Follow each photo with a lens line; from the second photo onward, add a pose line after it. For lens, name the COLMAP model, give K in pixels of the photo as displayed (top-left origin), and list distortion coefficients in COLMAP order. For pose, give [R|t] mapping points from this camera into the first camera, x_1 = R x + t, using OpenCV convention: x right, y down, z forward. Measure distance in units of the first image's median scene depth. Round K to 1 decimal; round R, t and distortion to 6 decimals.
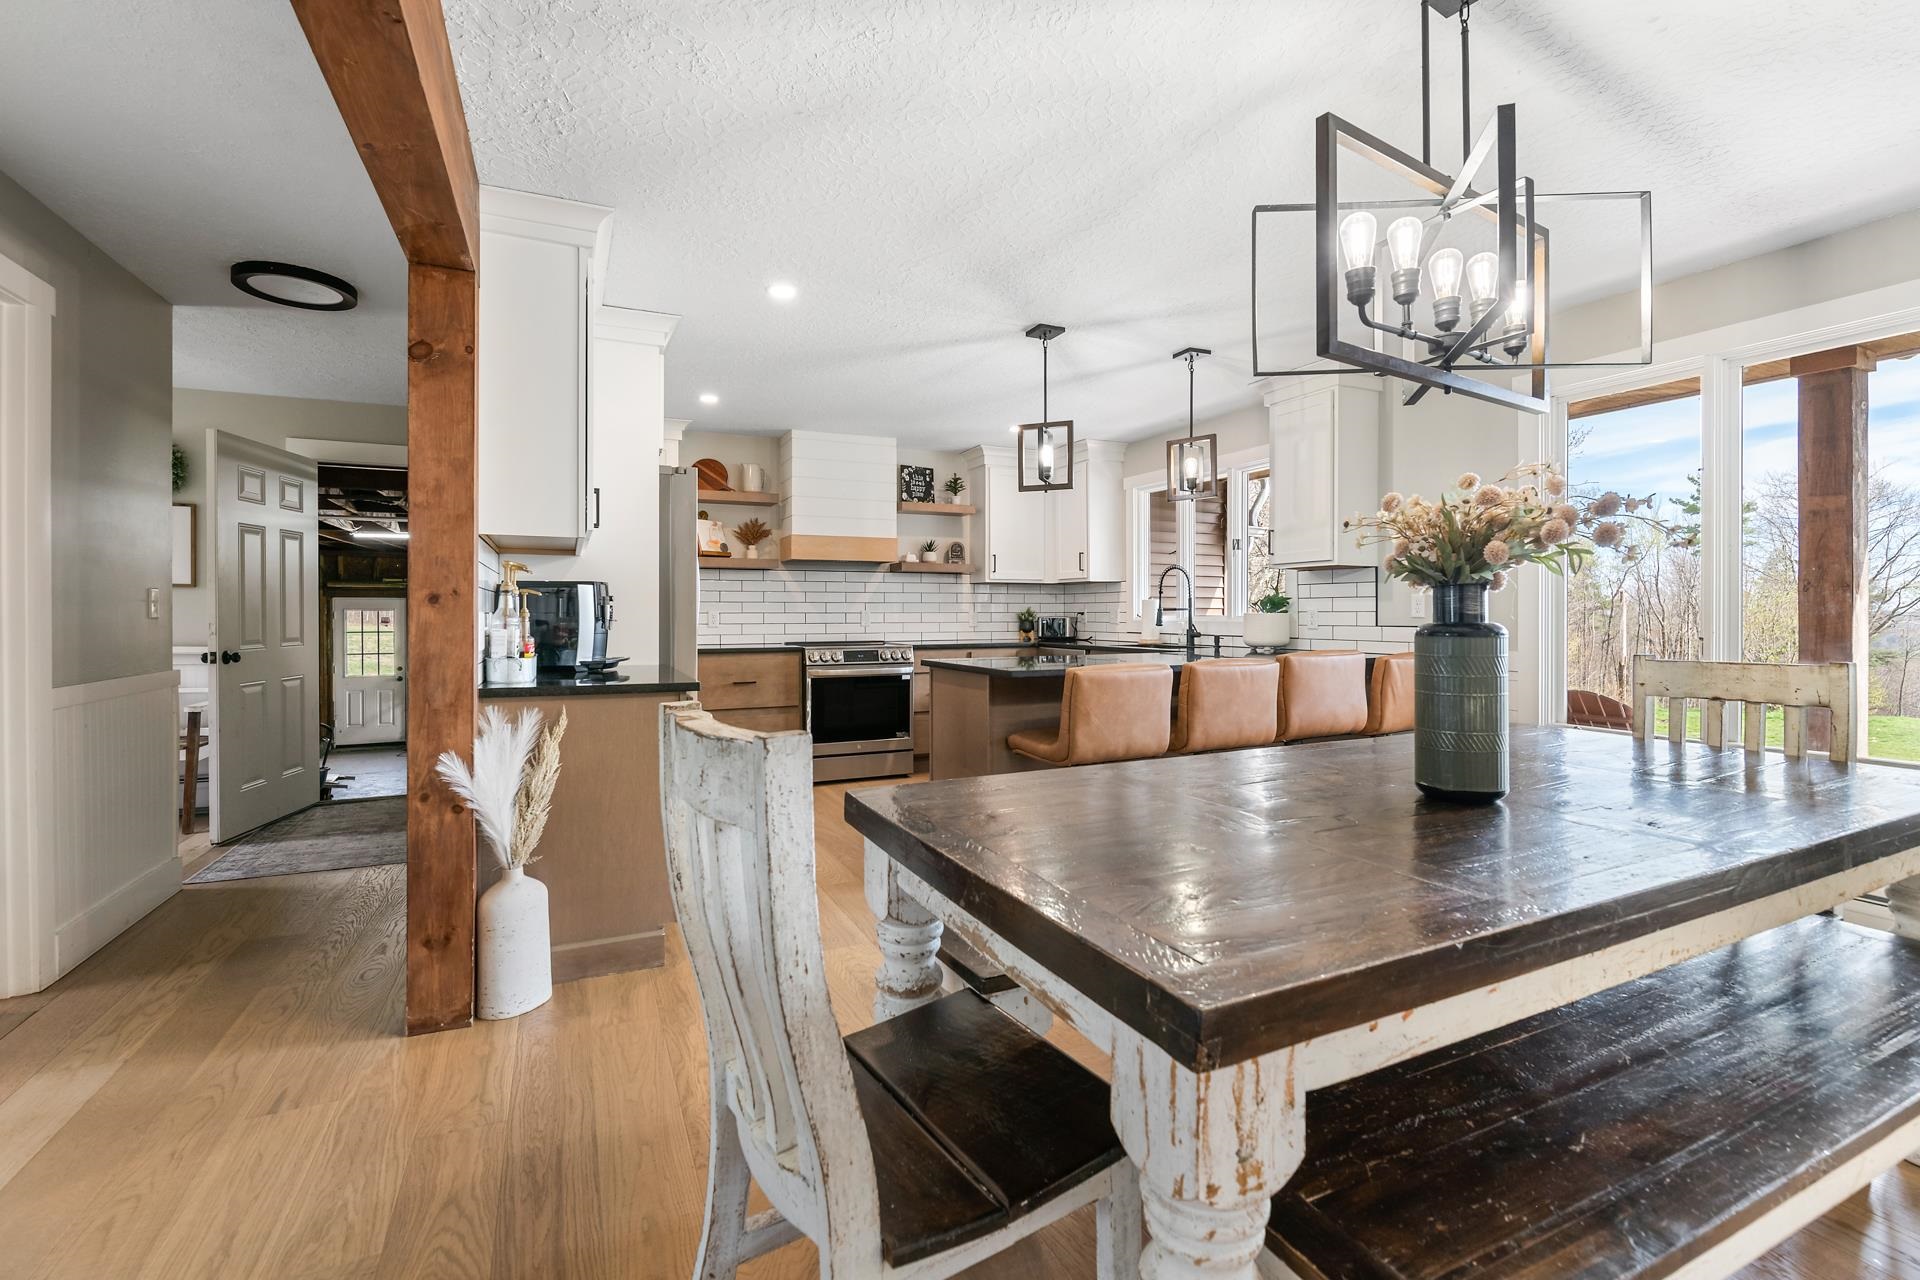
lens RADIAL K [[838.2, 0, 975.8], [0, 838.2, 605.6], [0, 0, 1]] dist [0.001942, -0.006183]
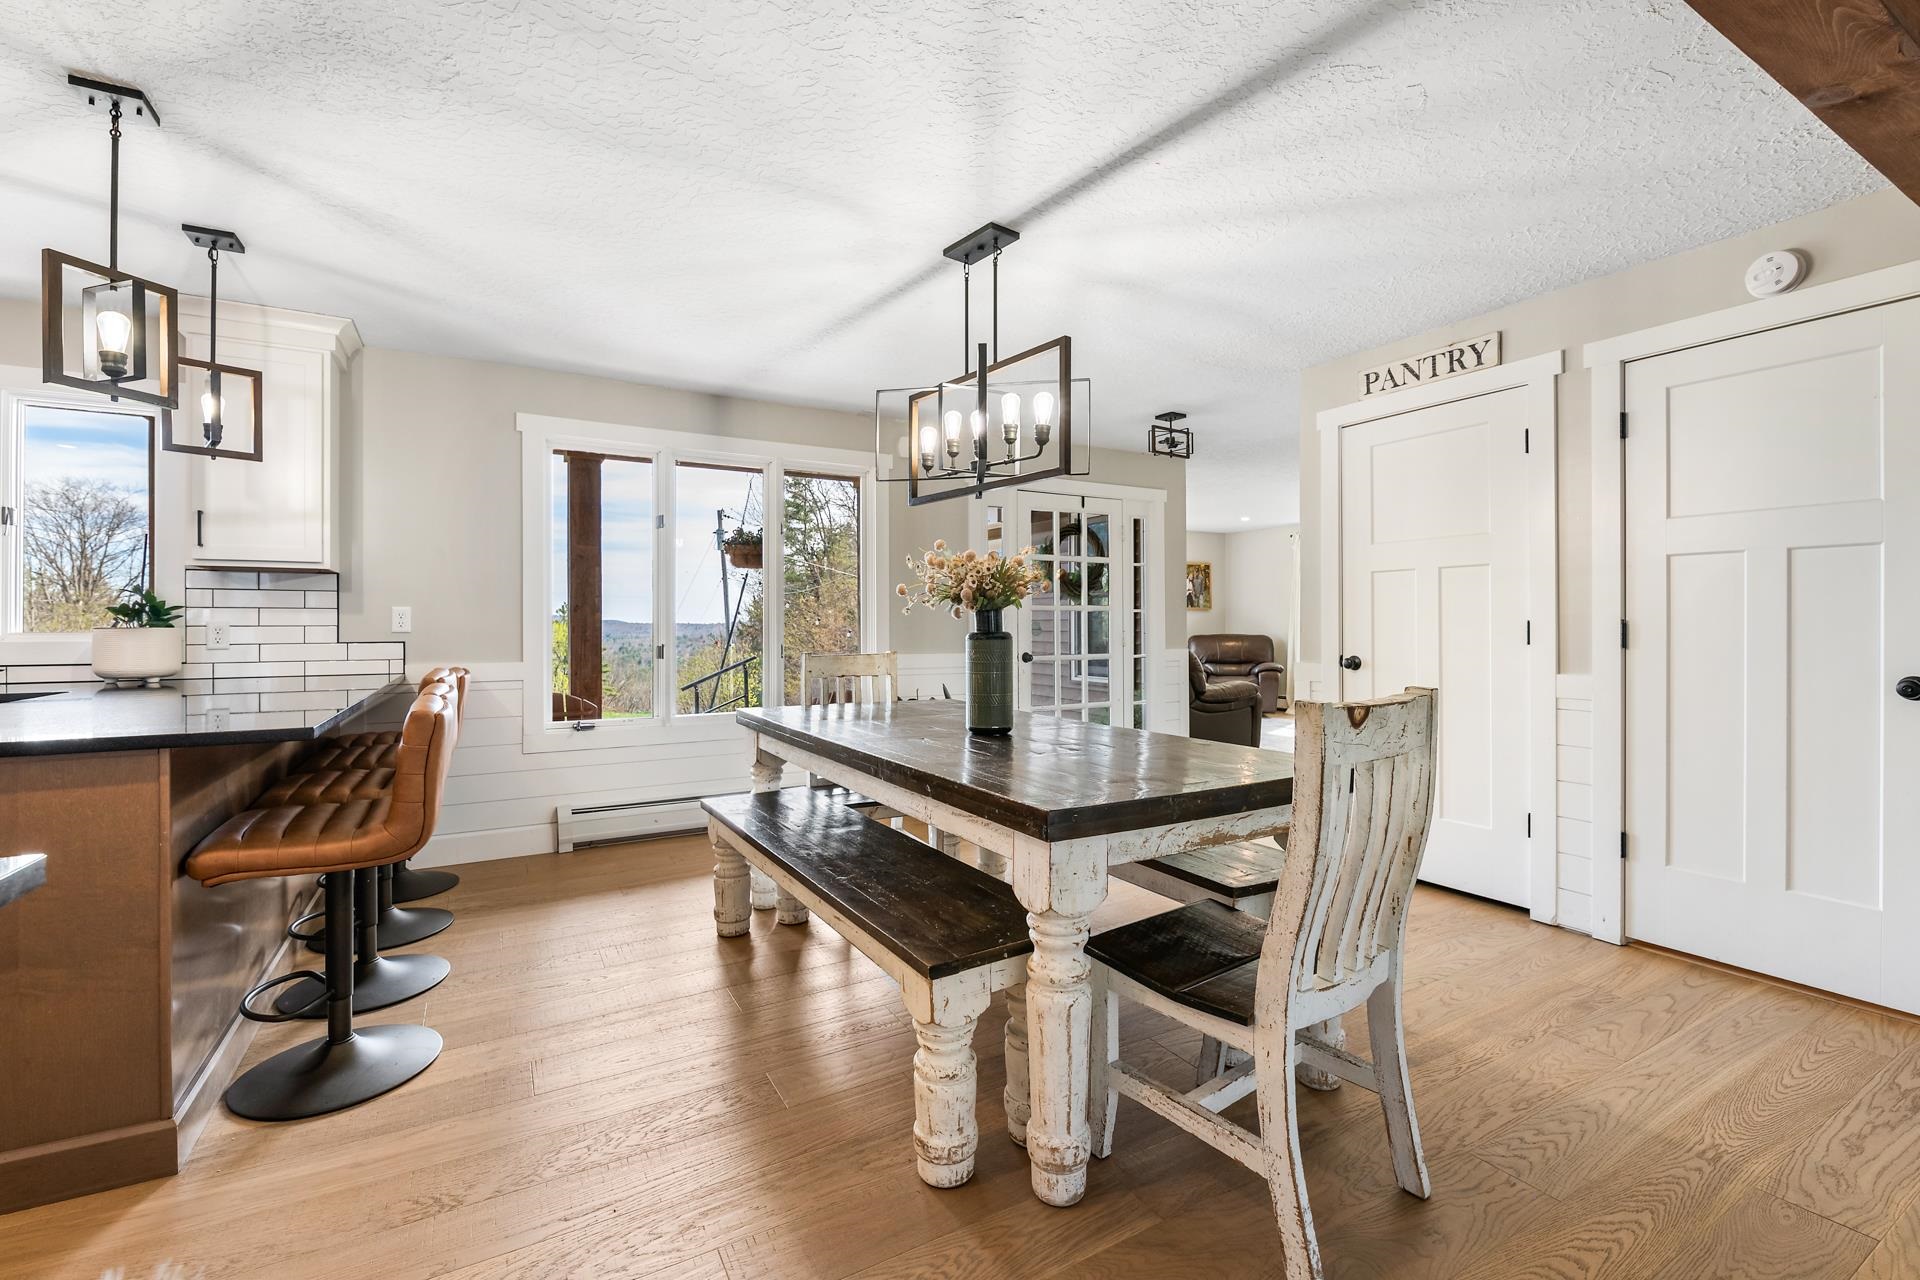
lens RADIAL K [[838.2, 0, 948.2], [0, 838.2, 613.8], [0, 0, 1]] dist [0.001942, -0.006183]
pose [[-0.063207, 0.016908, 0.997857, -0.309305], [-0.007053, 0.999824, -0.017388, 0.003849], [-0.997976, -0.008137, -0.063077, 0.323230]]
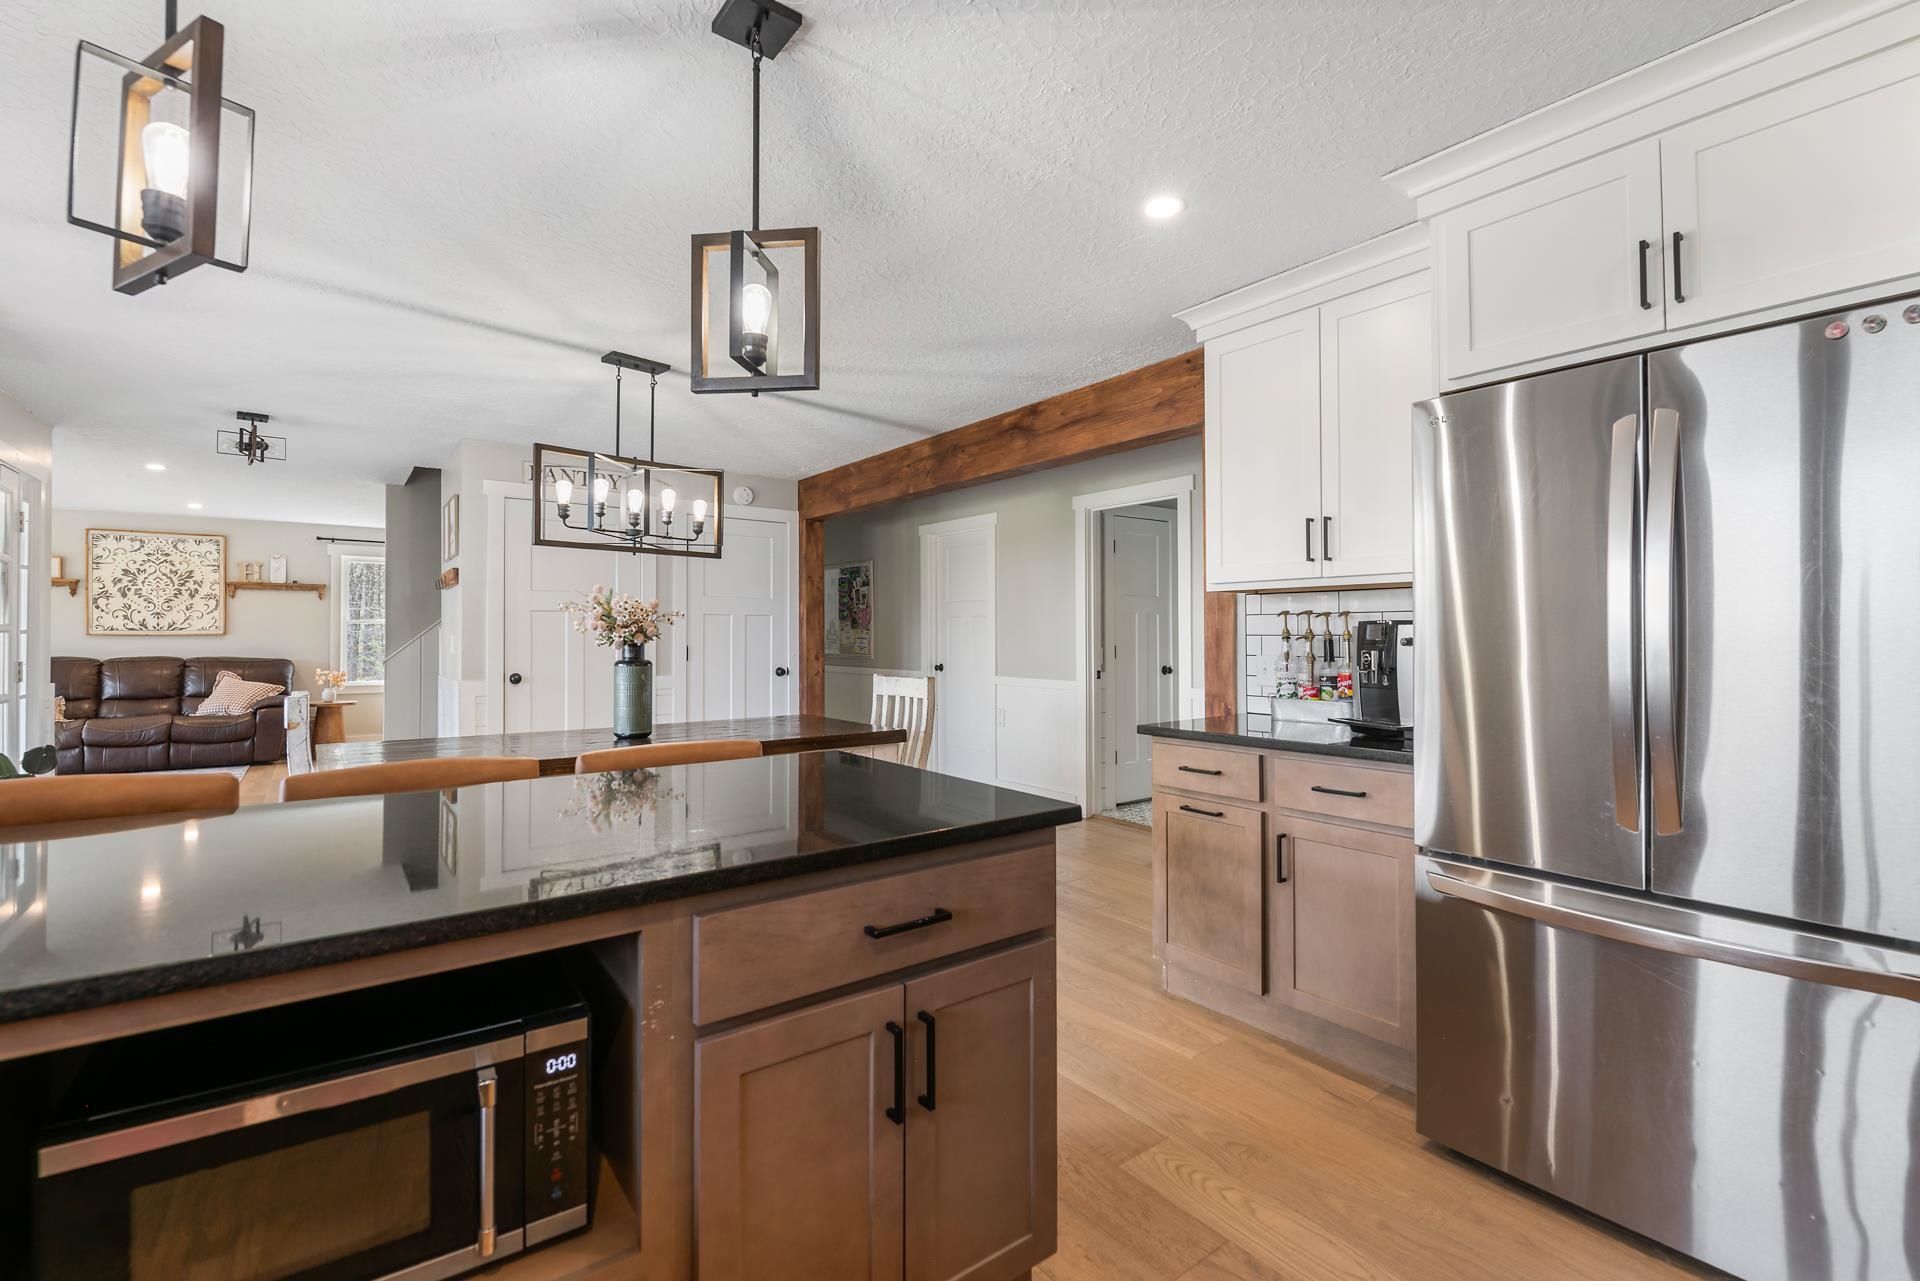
lens RADIAL K [[838.2, 0, 977.9], [0, 838.2, 627.8], [0, 0, 1]] dist [0.001942, -0.006183]
pose [[-0.977549, 0.002671, -0.210692, 0.037965], [0.006394, 0.999835, -0.016989, -0.006128], [0.210612, -0.017955, -0.977405, 0.915696]]
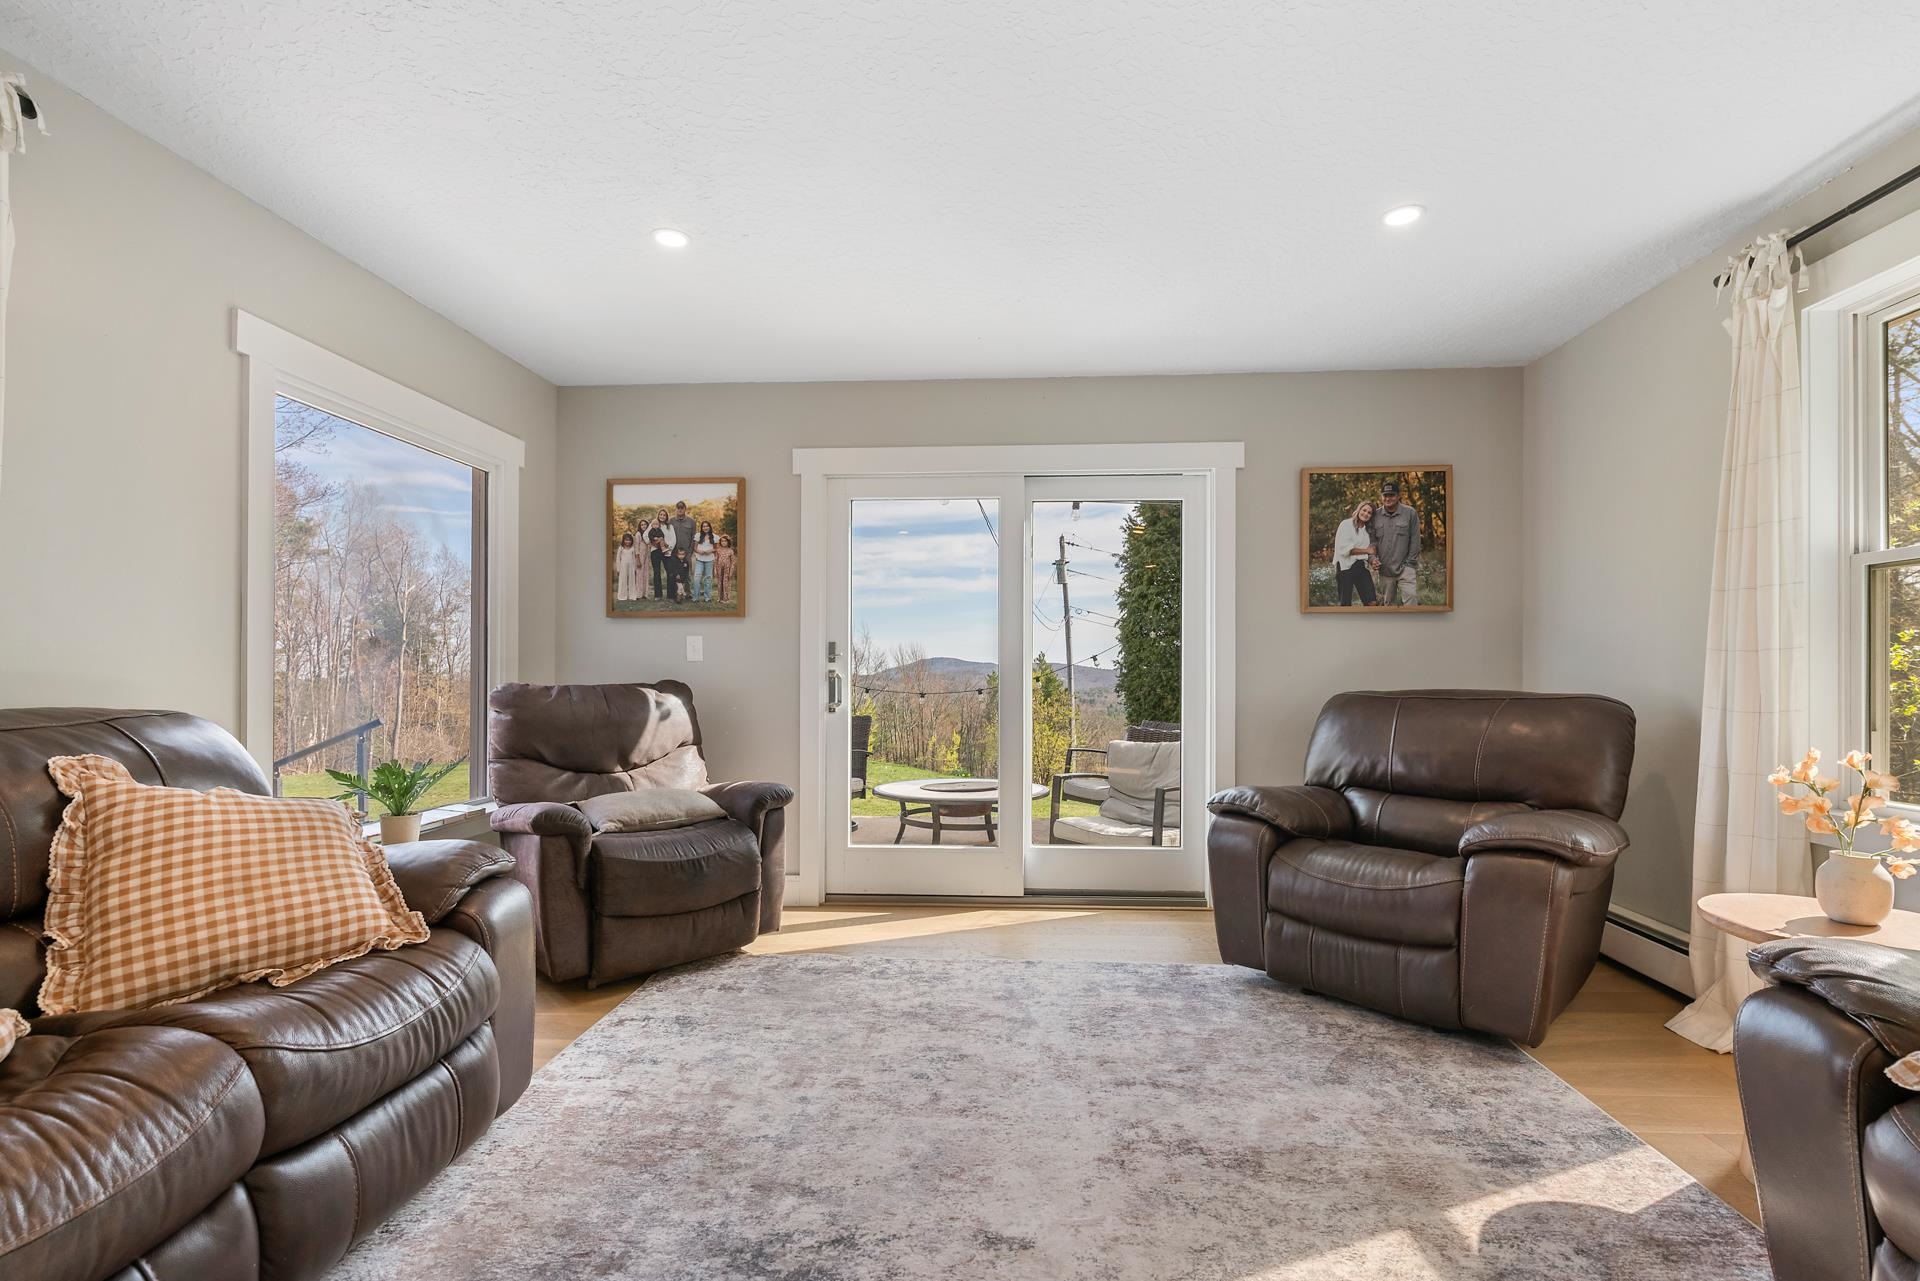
lens RADIAL K [[838.2, 0, 997.5], [0, 838.2, 676.6], [0, 0, 1]] dist [0.001942, -0.006183]
pose [[0.488853, 0.002694, 0.872362, 0.856276], [-0.010071, 0.999946, 0.002555, 0.005387], [-0.872308, -0.010035, 0.488853, -0.395277]]
